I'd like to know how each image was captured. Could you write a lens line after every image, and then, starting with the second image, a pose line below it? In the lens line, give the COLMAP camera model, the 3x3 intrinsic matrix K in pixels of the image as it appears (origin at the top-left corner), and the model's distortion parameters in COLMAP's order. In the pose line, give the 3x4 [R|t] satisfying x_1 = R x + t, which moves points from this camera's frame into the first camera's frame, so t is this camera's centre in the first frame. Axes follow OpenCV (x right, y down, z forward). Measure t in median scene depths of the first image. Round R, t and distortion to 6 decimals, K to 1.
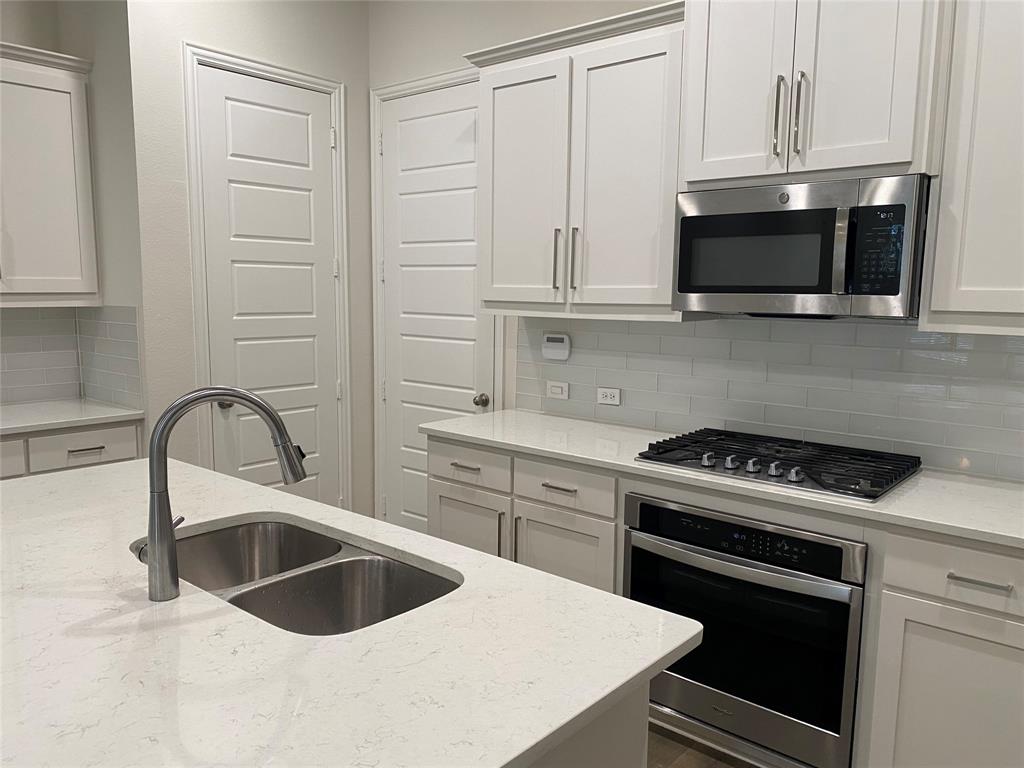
lens RADIAL K [[774.2, 0, 505.0], [0, 774.2, 392.4], [0, 0, 1]] dist [0.078063, -0.115144]
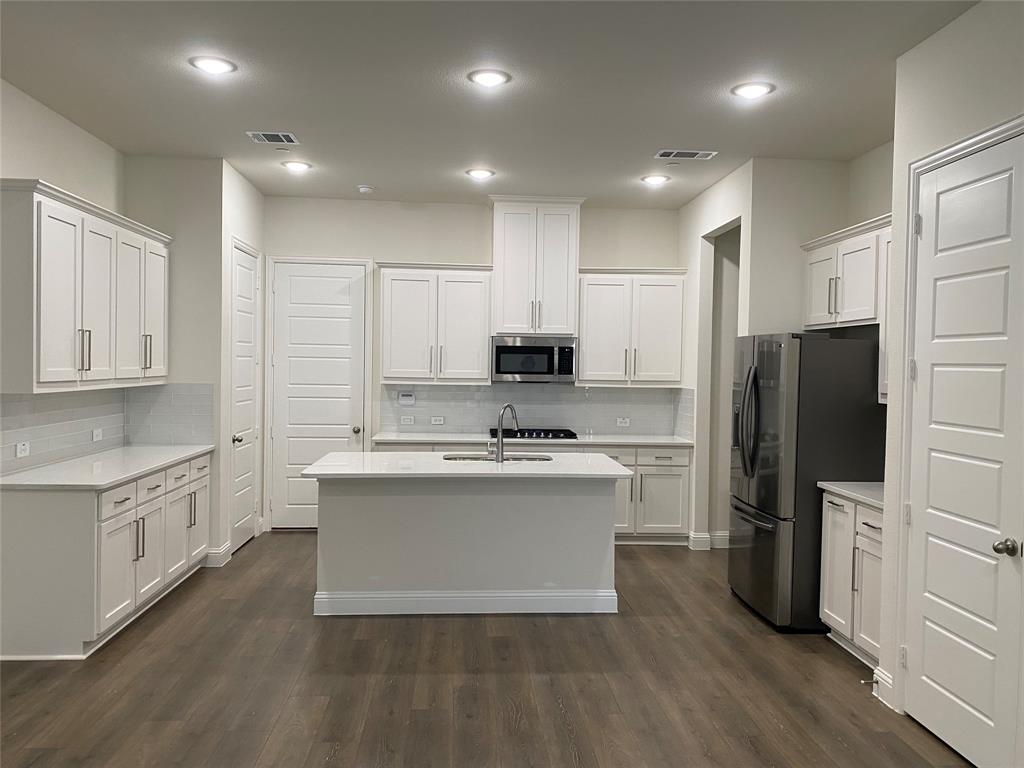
lens RADIAL K [[776.5, 0, 513.2], [0, 776.5, 380.7], [0, 0, 1]] dist [0.072868, -0.119943]
pose [[0.712173, -0.016542, 0.701809, -1.446713], [0.086283, 0.994205, -0.064123, 0.060366], [-0.696682, 0.106221, 0.709473, -0.810793]]
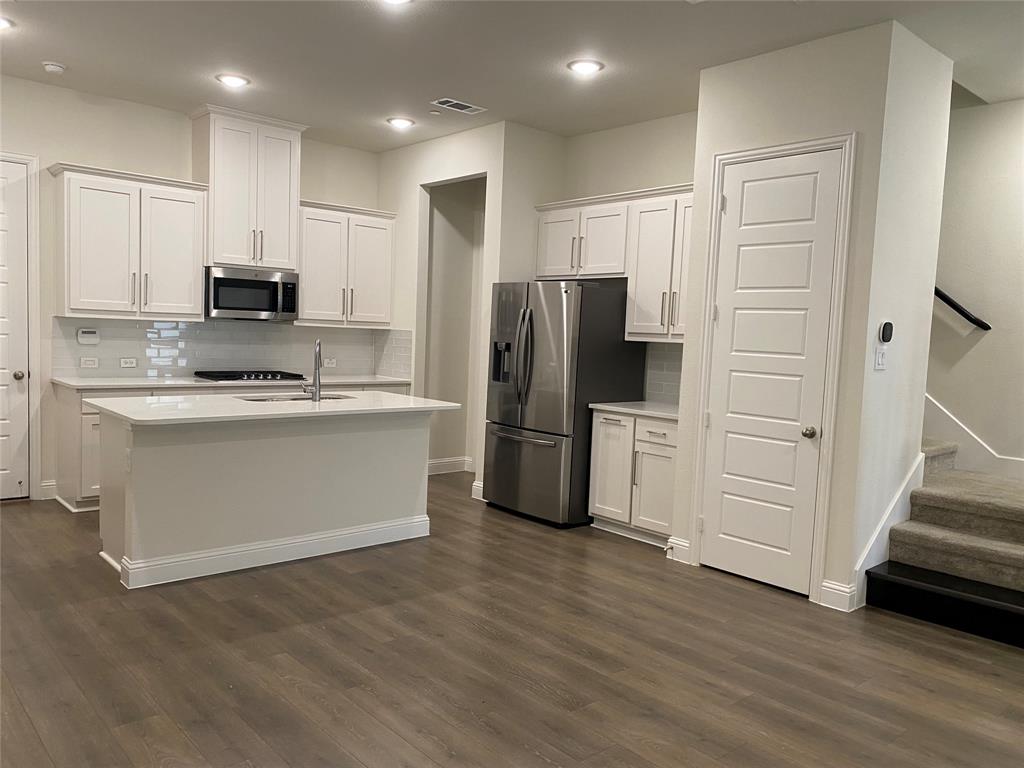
lens RADIAL K [[774.2, 0, 505.0], [0, 774.2, 392.4], [0, 0, 1]] dist [0.078063, -0.115144]
pose [[0.142691, -0.087533, 0.985889, -1.839419], [0.092430, 0.992907, 0.074778, 0.022215], [-0.985442, 0.080456, 0.149770, -0.167865]]
